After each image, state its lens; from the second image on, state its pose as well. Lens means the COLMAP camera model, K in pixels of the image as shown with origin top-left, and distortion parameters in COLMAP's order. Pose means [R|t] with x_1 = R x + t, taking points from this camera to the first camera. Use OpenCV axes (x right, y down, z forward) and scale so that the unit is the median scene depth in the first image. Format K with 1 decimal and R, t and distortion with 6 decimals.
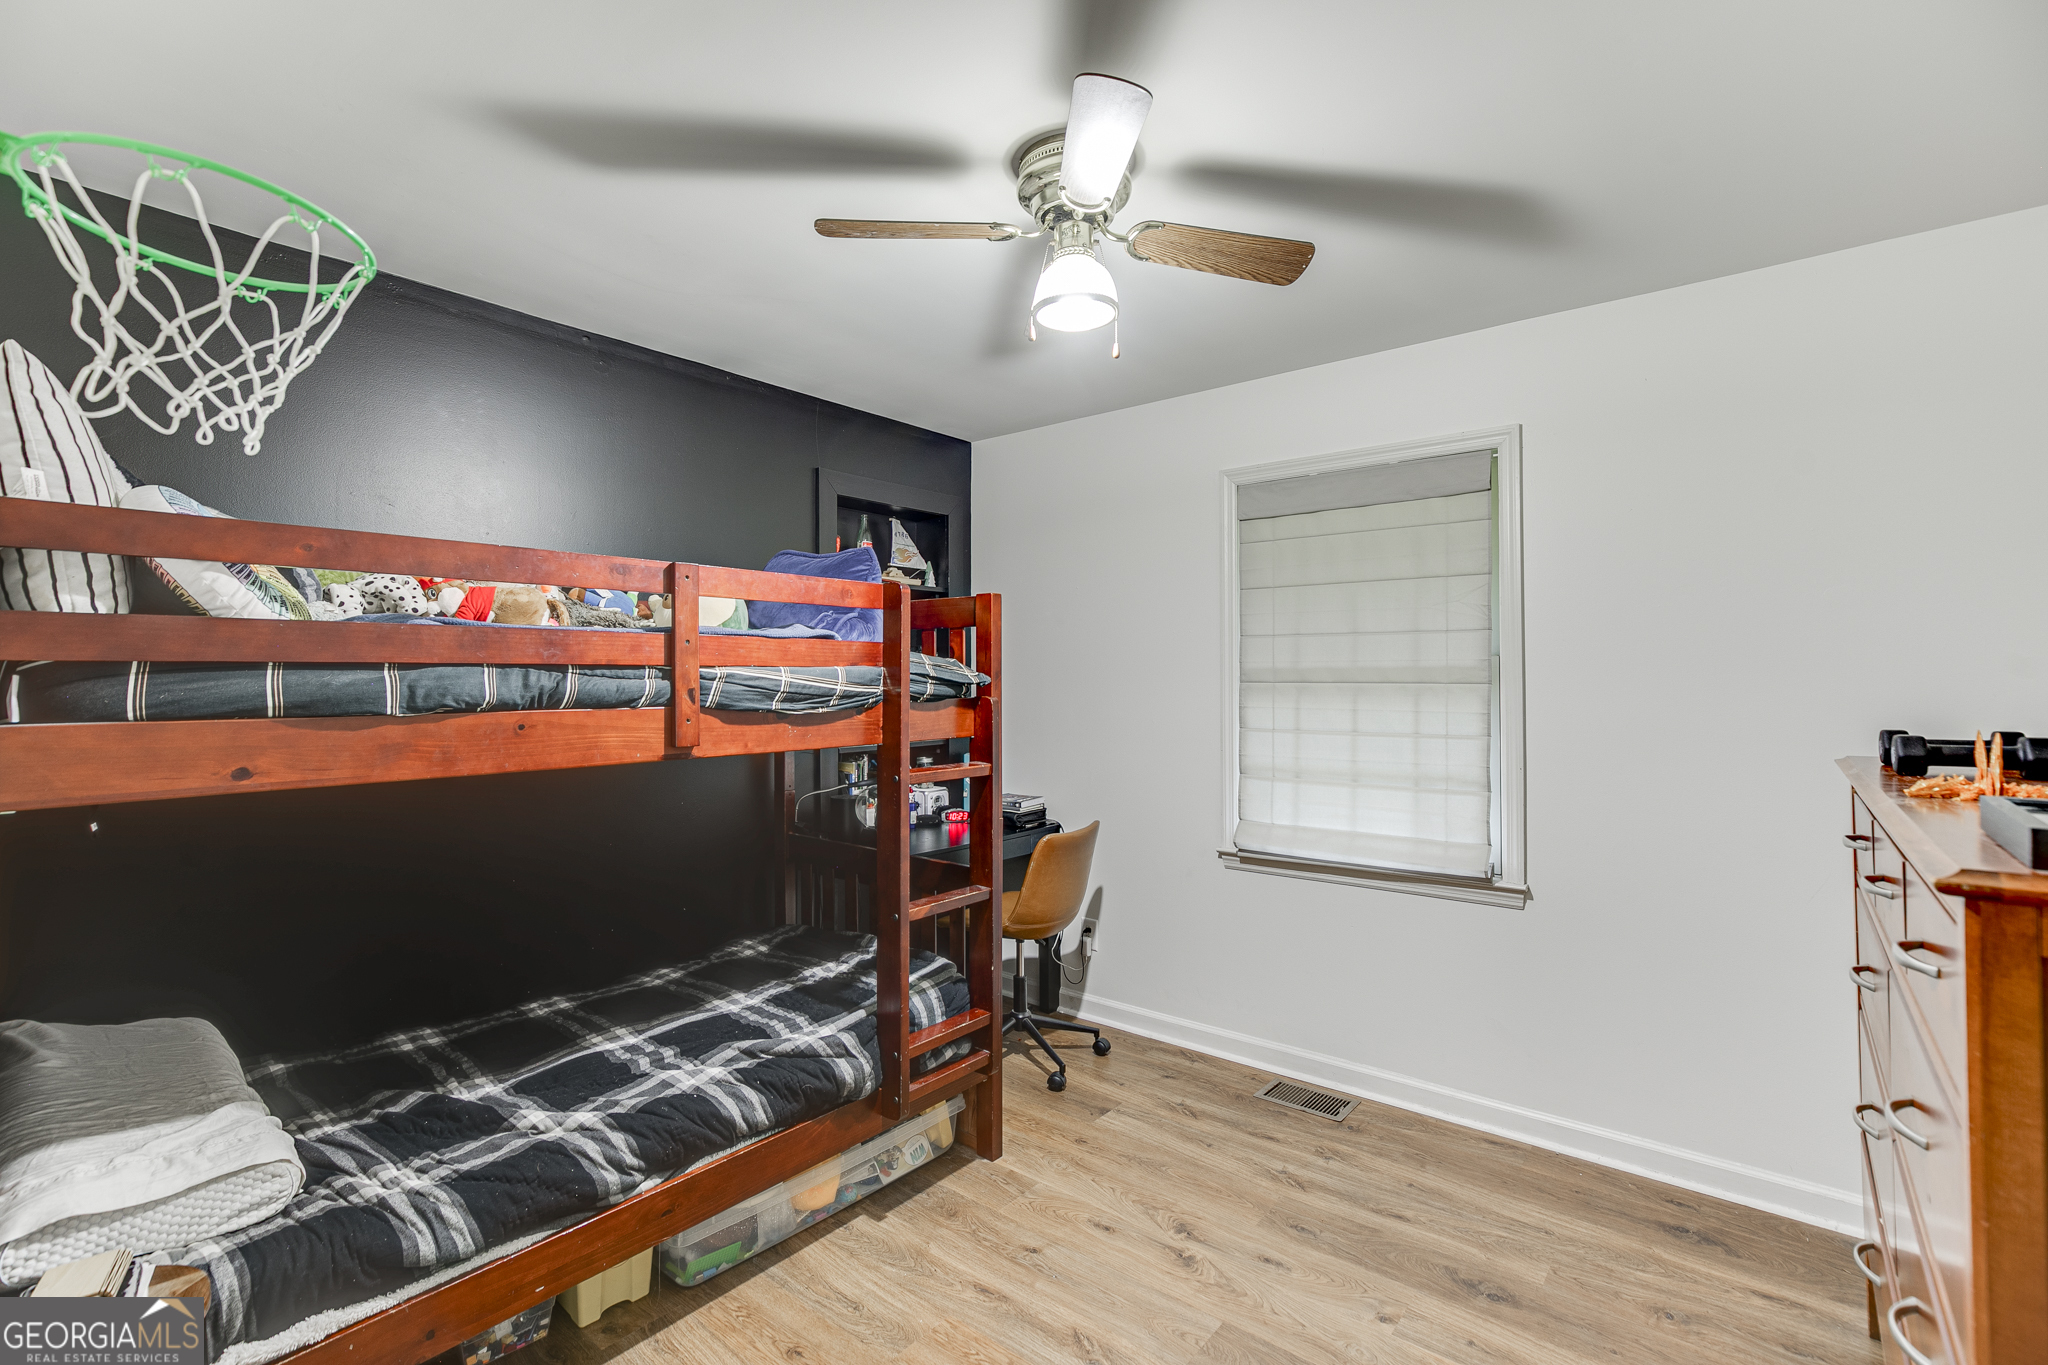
lens RADIAL K [[919.9, 0, 1026.1], [0, 919.9, 674.8], [0, 0, 1]] dist [-0.016969, 0.004420]
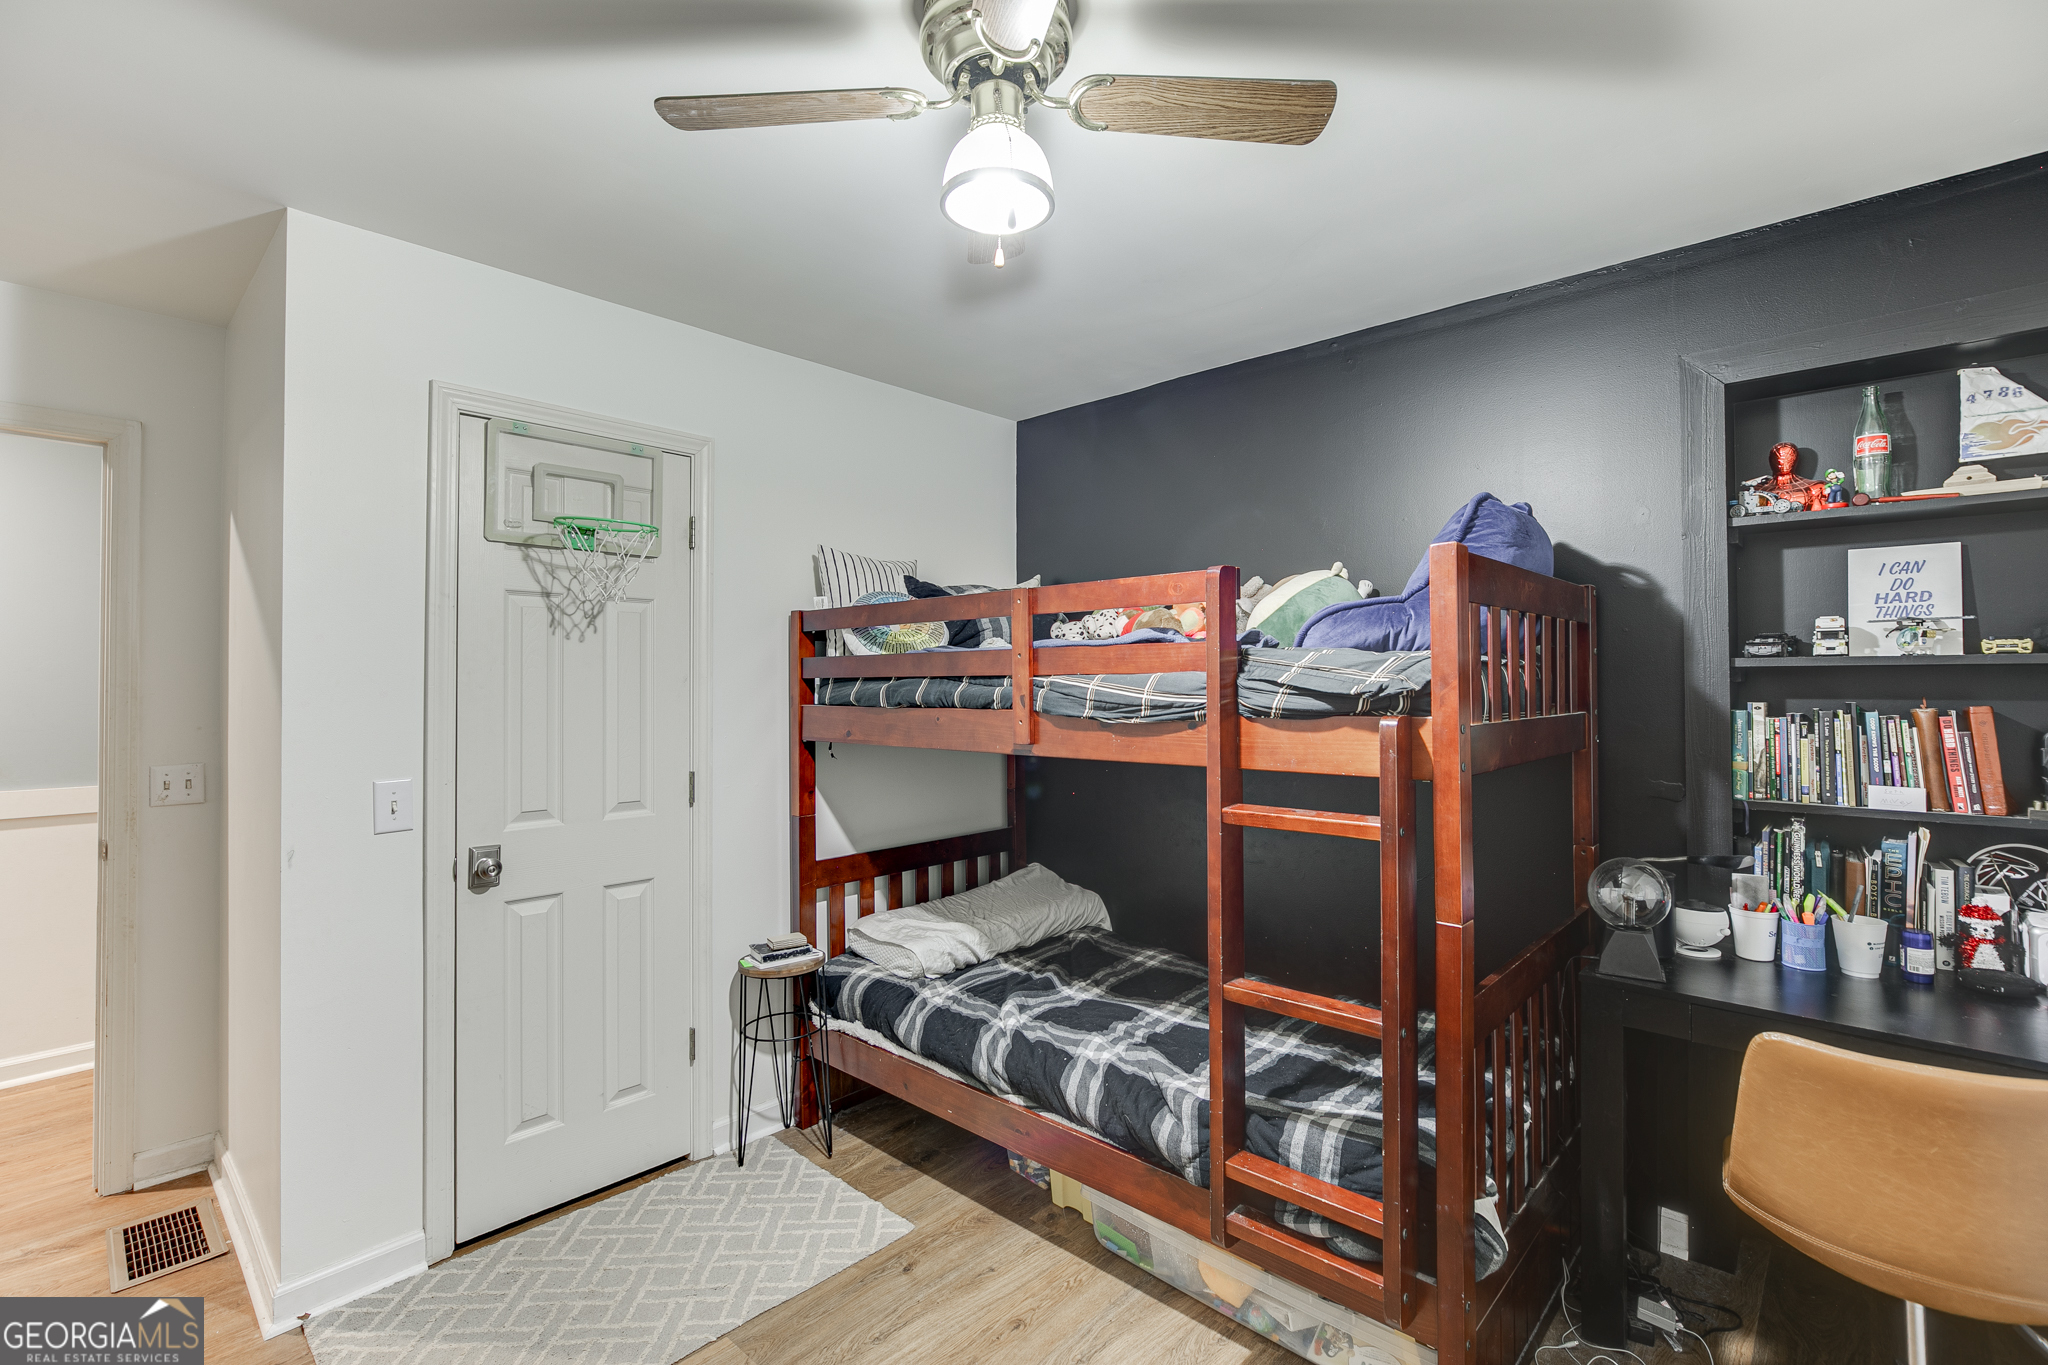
lens RADIAL K [[919.9, 0, 1025.9], [0, 919.9, 679.8], [0, 0, 1]] dist [-0.016969, 0.004420]
pose [[-0.059774, -0.002726, -0.998208, 0.699496], [0.007114, 0.999970, -0.003157, -0.000646], [0.998187, -0.007290, -0.059752, 0.937021]]
